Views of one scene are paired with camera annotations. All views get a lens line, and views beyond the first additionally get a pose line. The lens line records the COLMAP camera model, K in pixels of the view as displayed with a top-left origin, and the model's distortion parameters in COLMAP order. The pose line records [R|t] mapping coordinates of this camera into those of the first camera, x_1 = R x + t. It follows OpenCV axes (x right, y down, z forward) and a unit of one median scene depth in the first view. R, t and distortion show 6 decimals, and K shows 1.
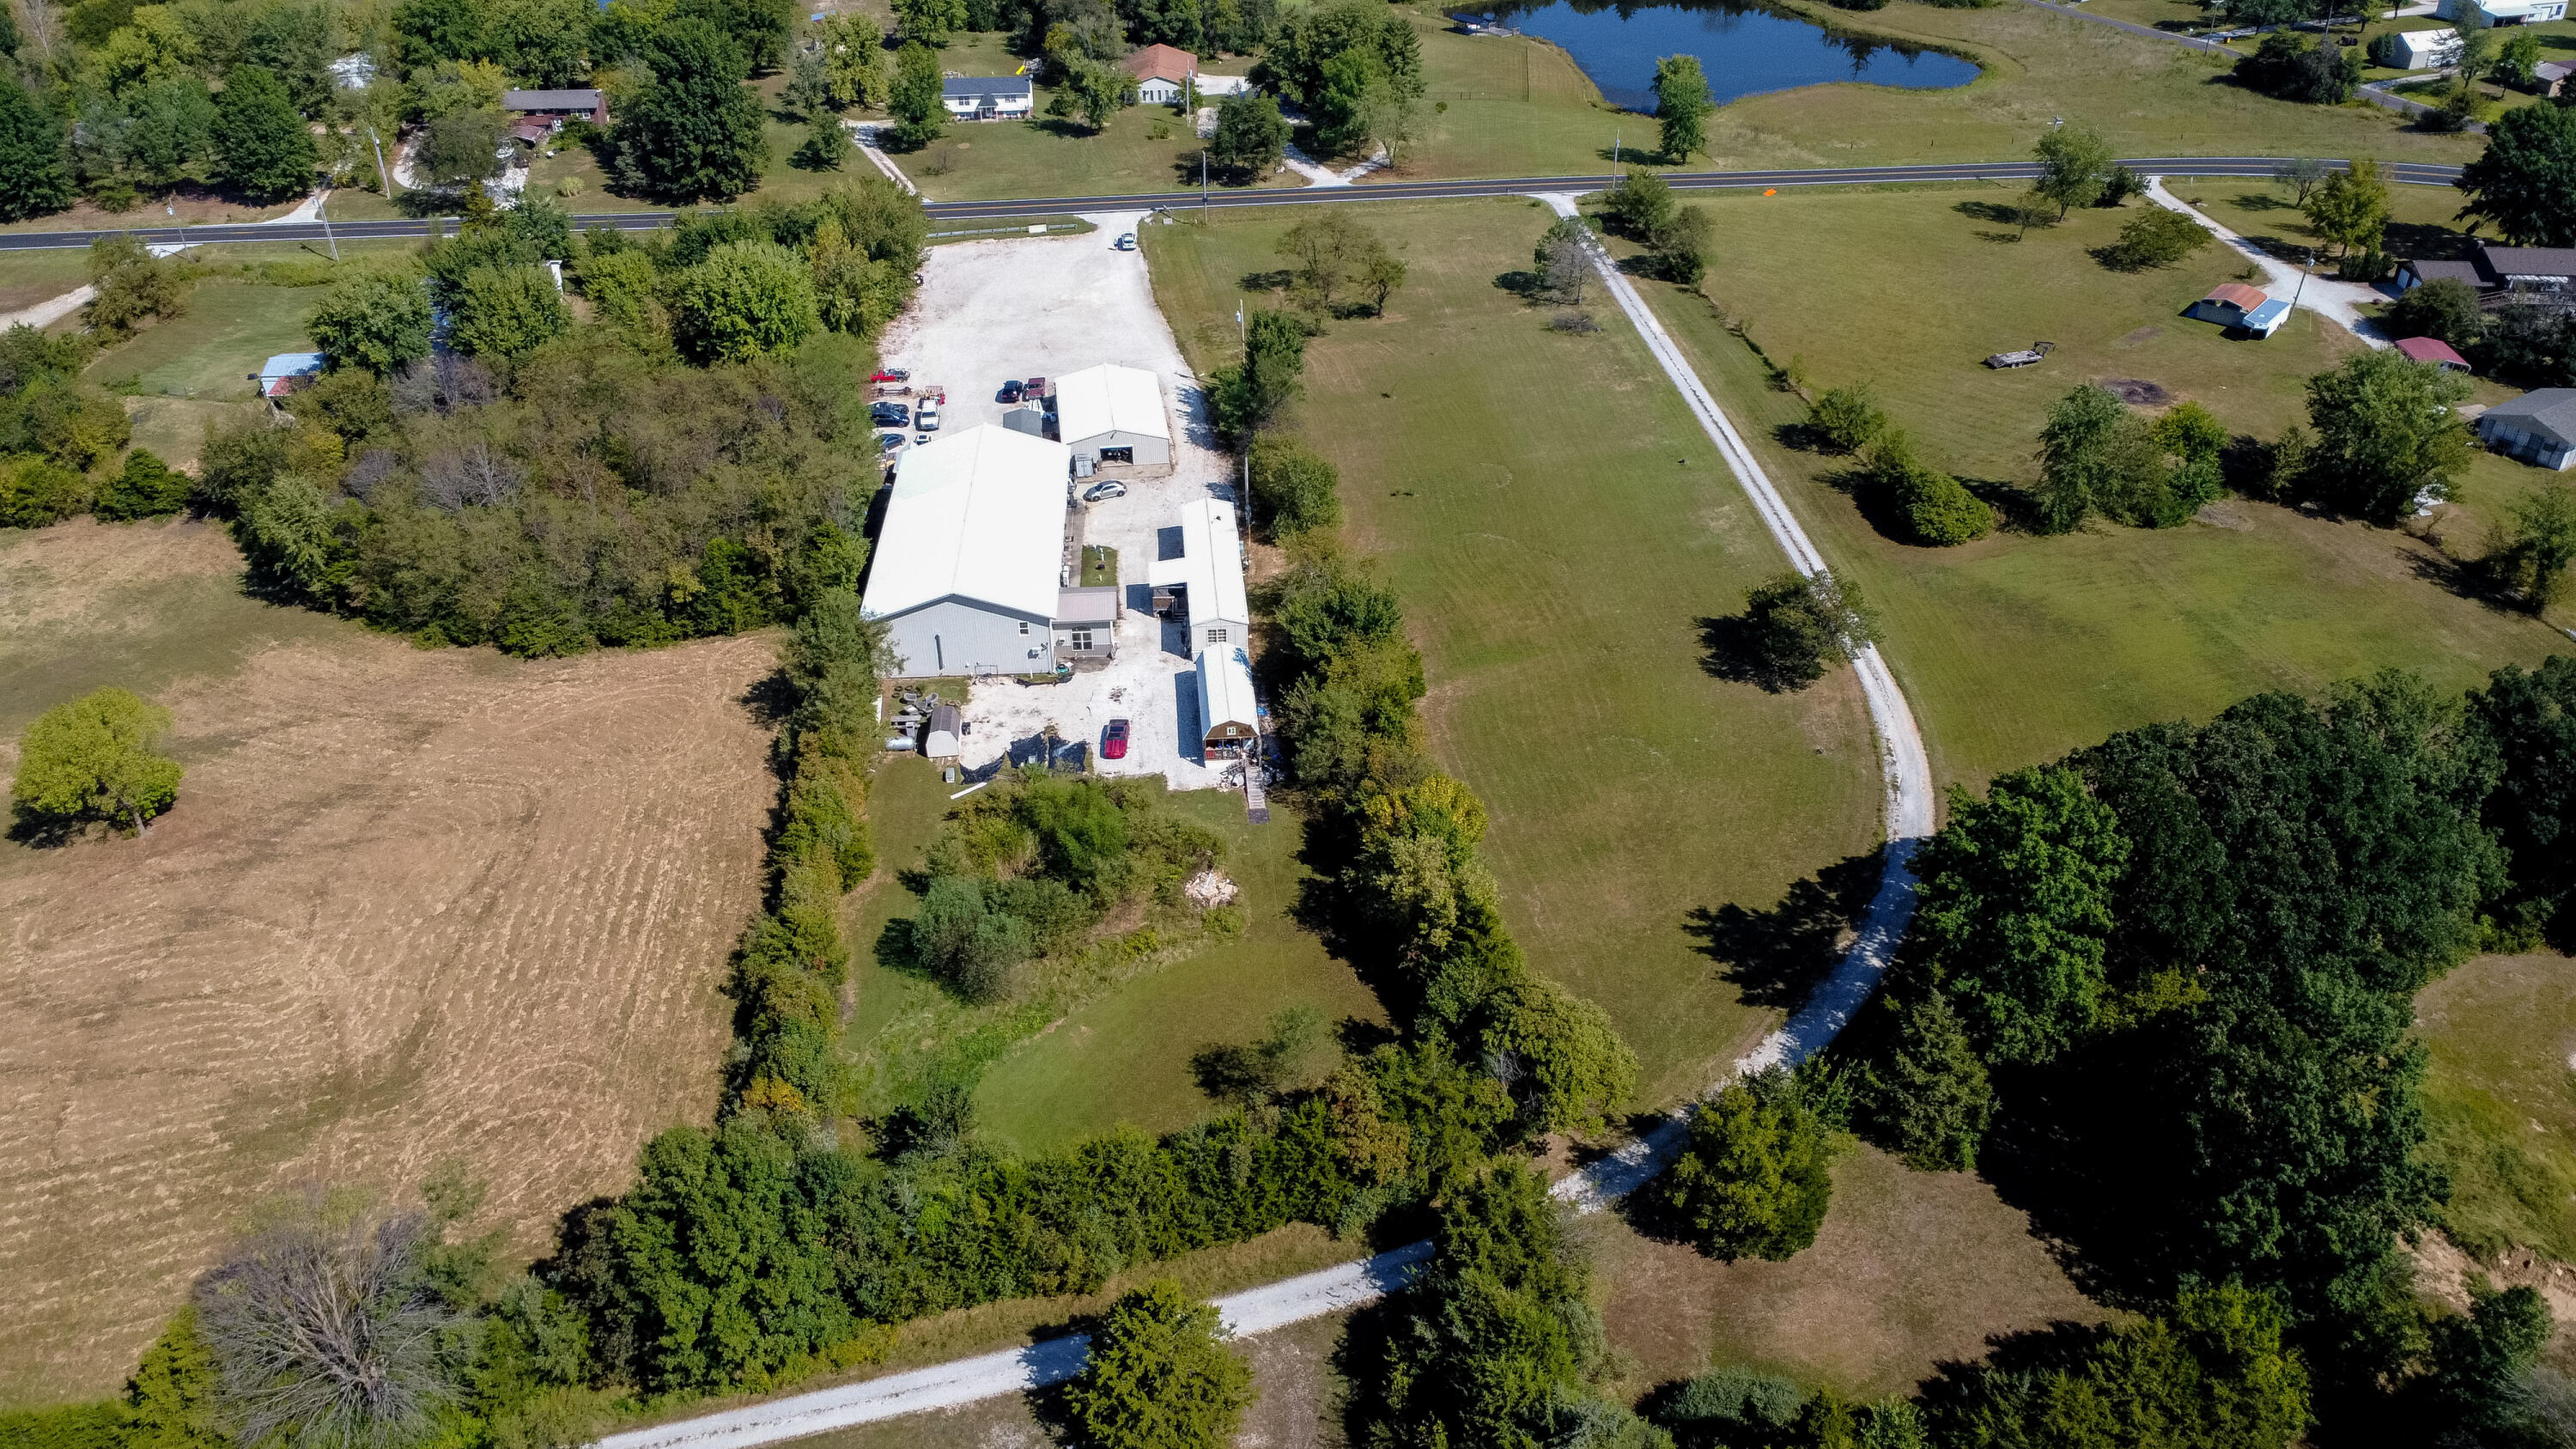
lens RADIAL K [[1924.6, 0, 1294.1], [0, 1924.6, 724.4], [0, 0, 1]] dist [0.008673, -0.006937]
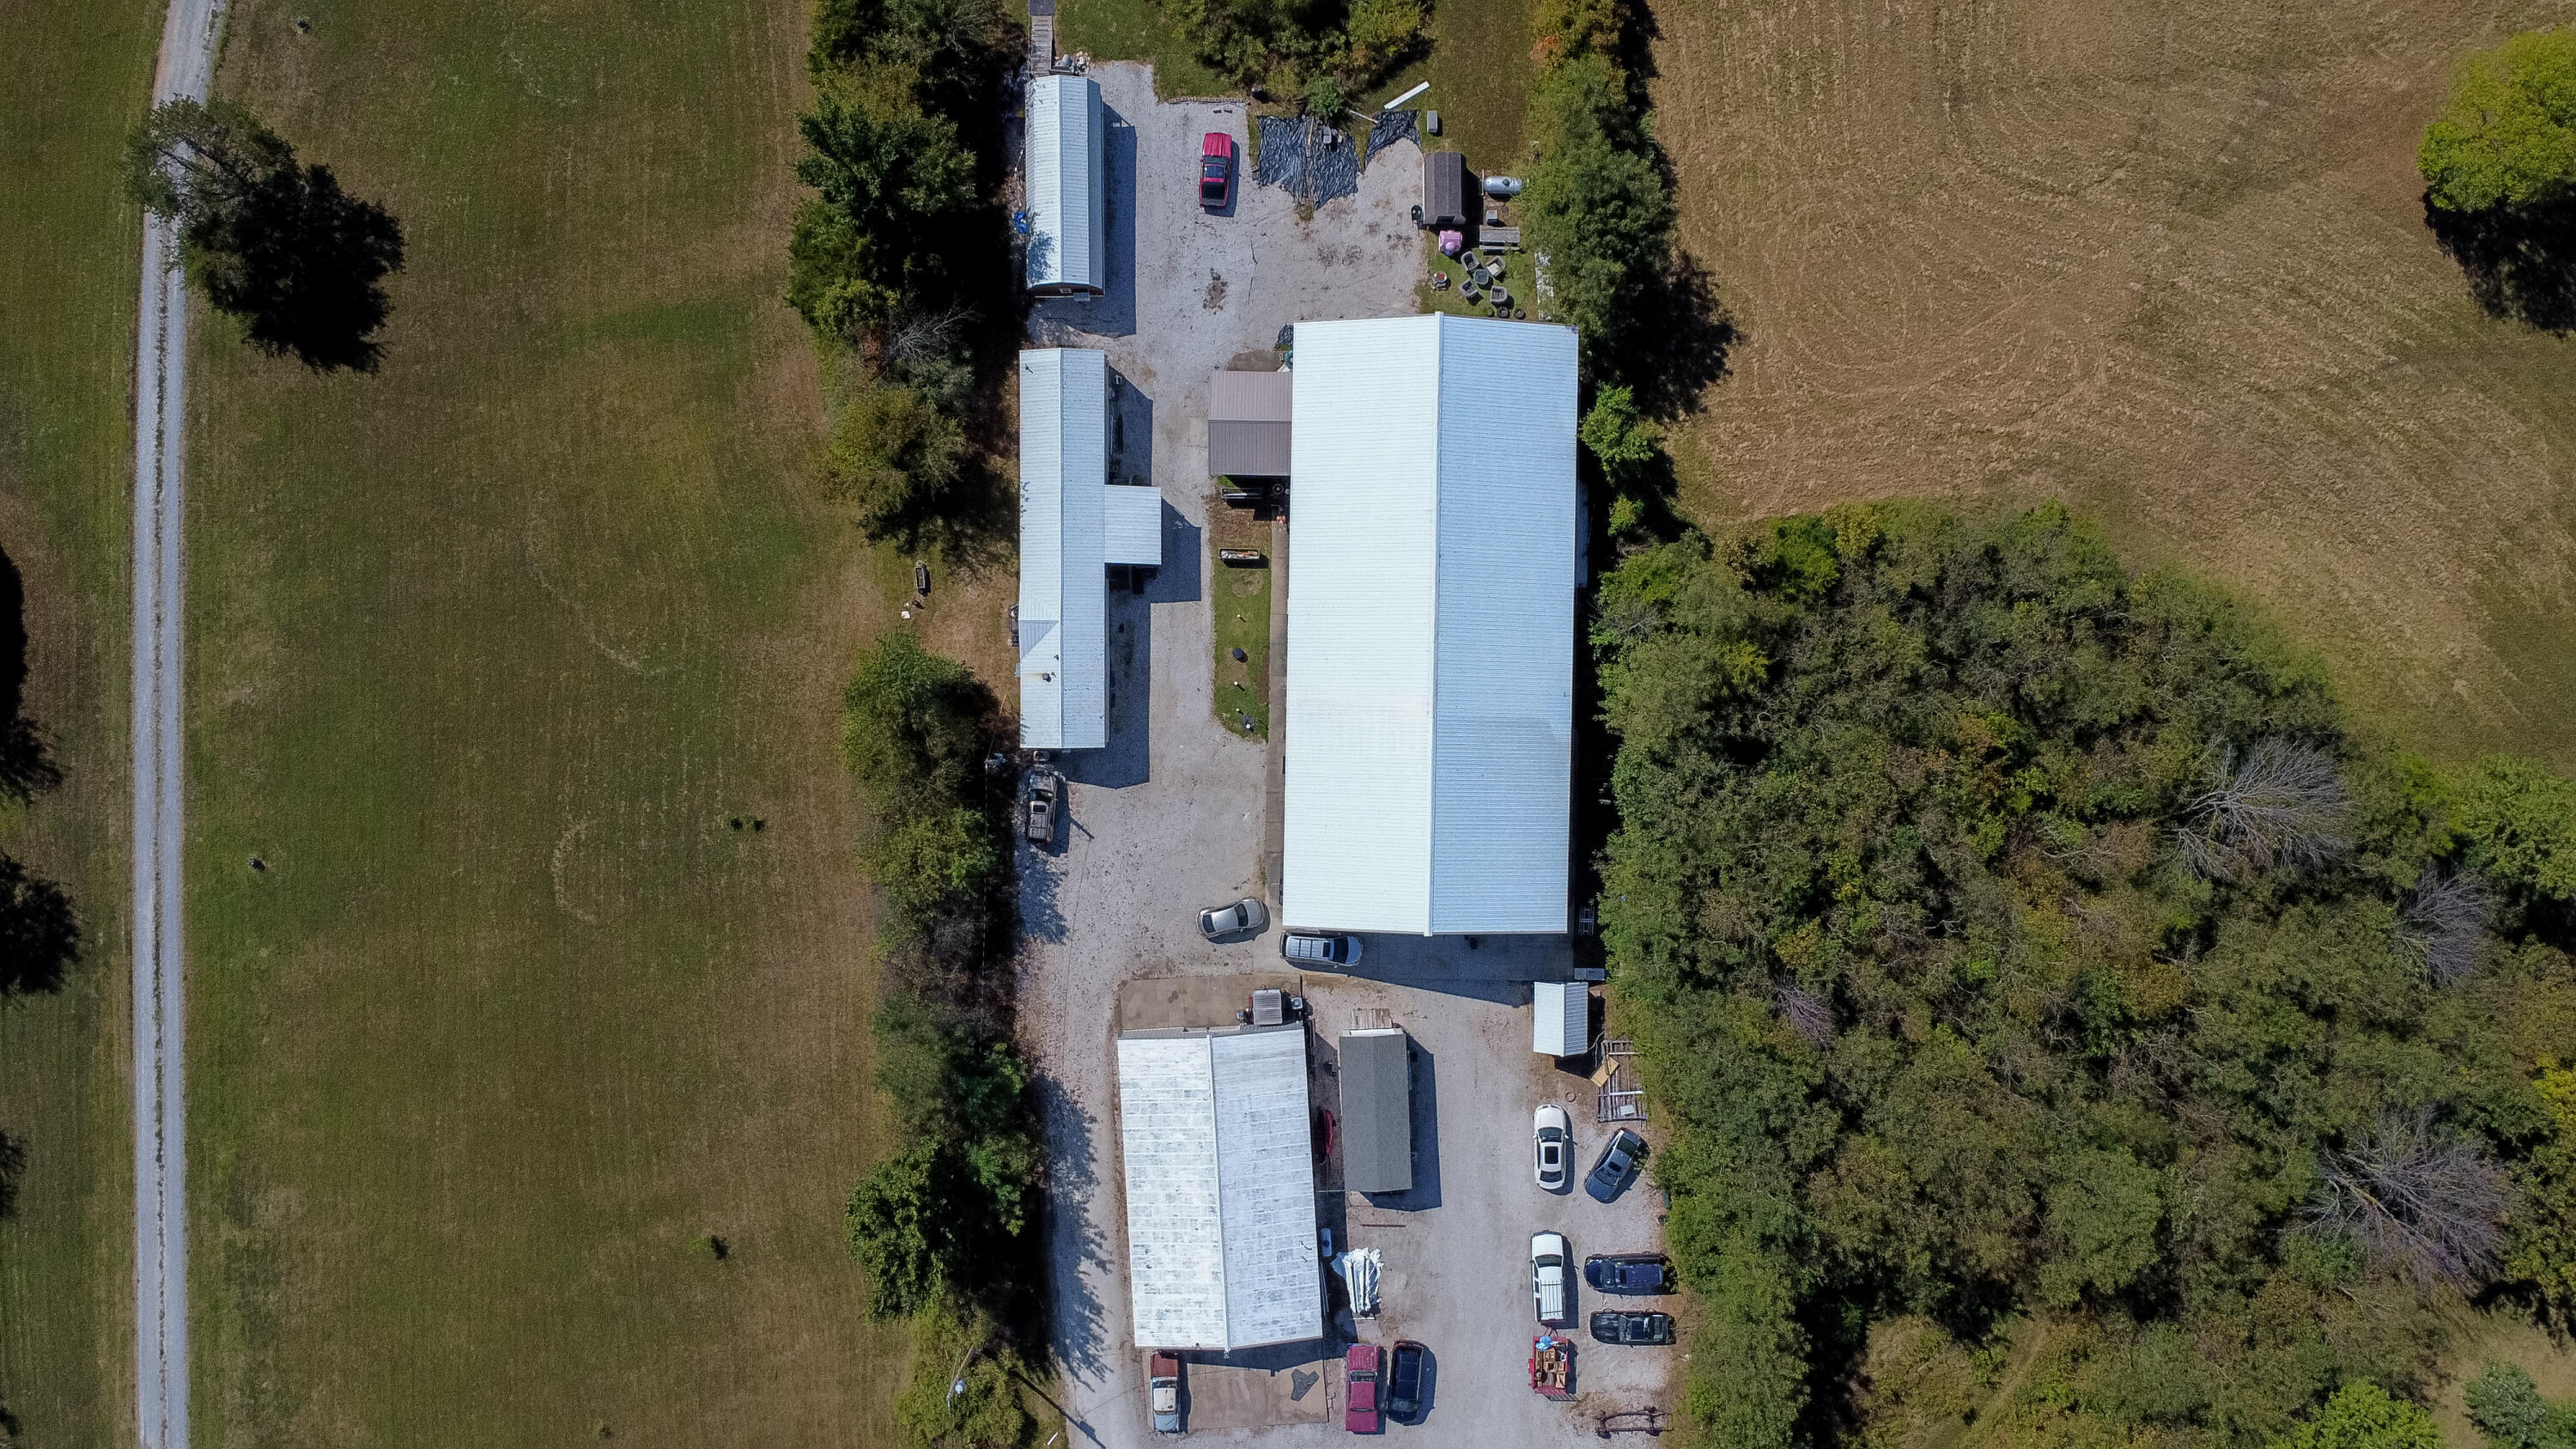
lens RADIAL K [[1924.6, 0, 1287.5], [0, 1924.6, 704.9], [0, 0, 1]] dist [0.008673, -0.006937]
pose [[-0.996668, -0.080813, 0.011062, -0.132454], [0.052083, -0.526156, 0.848792, -0.678080], [-0.062773, 0.846540, 0.528611, 0.708209]]
